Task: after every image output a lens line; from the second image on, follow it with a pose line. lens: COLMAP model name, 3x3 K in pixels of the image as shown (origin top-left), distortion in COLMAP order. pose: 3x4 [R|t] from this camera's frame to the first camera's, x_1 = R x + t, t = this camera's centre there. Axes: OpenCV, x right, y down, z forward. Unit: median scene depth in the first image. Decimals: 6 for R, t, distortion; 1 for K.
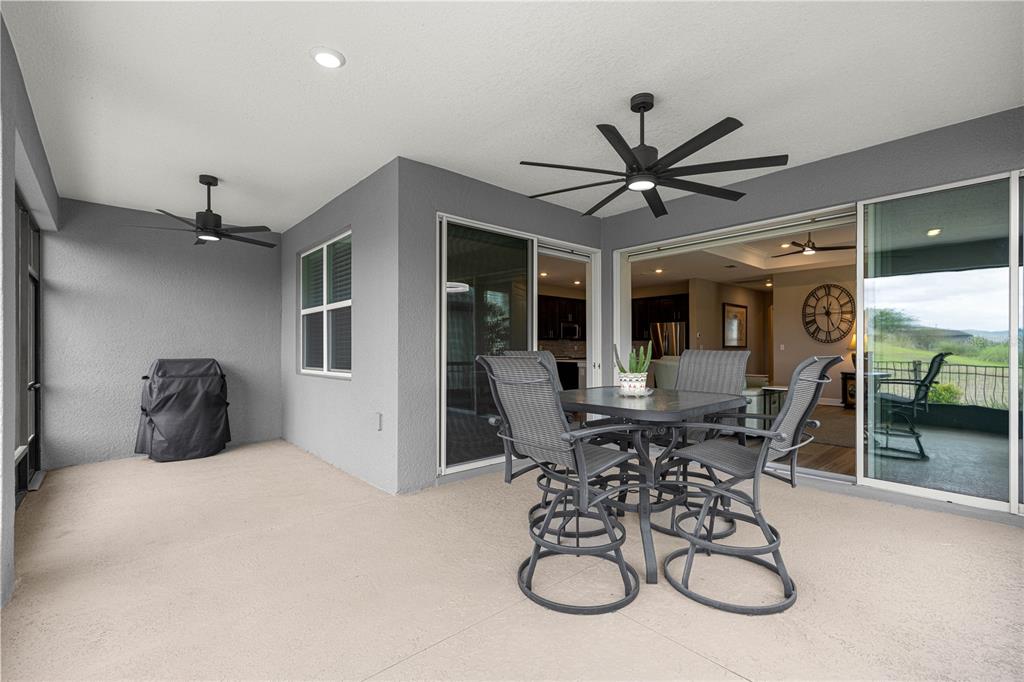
lens RADIAL K [[459.8, 0, 515.7], [0, 459.8, 345.5], [0, 0, 1]] dist [0.015909, -0.000850]
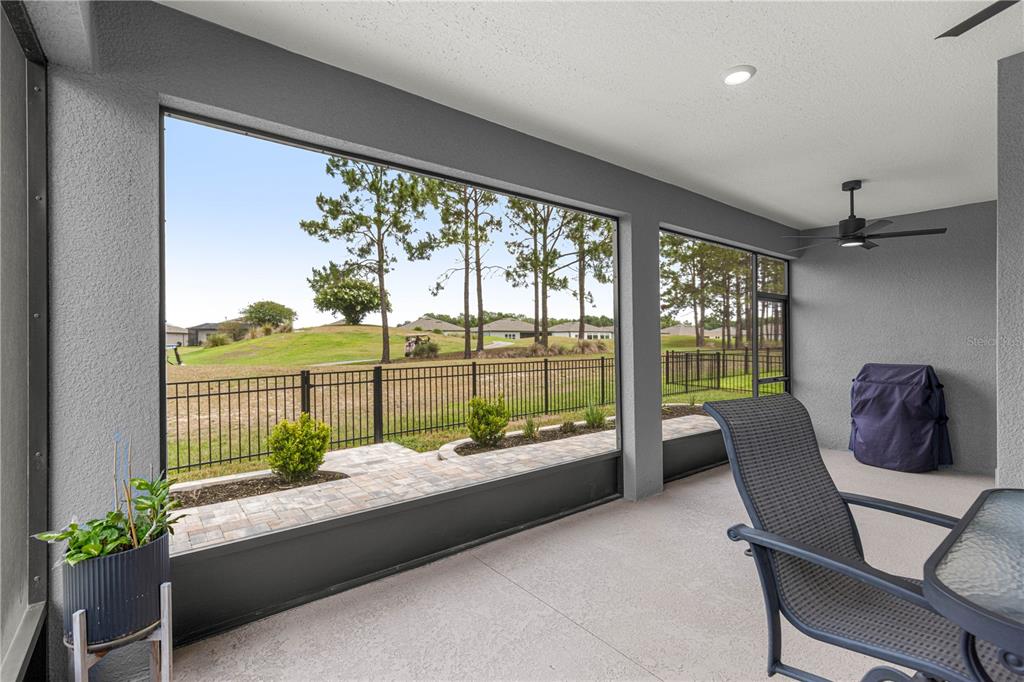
lens RADIAL K [[459.8, 0, 515.7], [0, 459.8, 345.5], [0, 0, 1]] dist [0.015909, -0.000850]
pose [[-0.058175, 0.015575, -0.998185, 0.307812], [0.004638, 0.999872, 0.015331, -0.030076], [0.998296, -0.003738, -0.058239, 0.289431]]
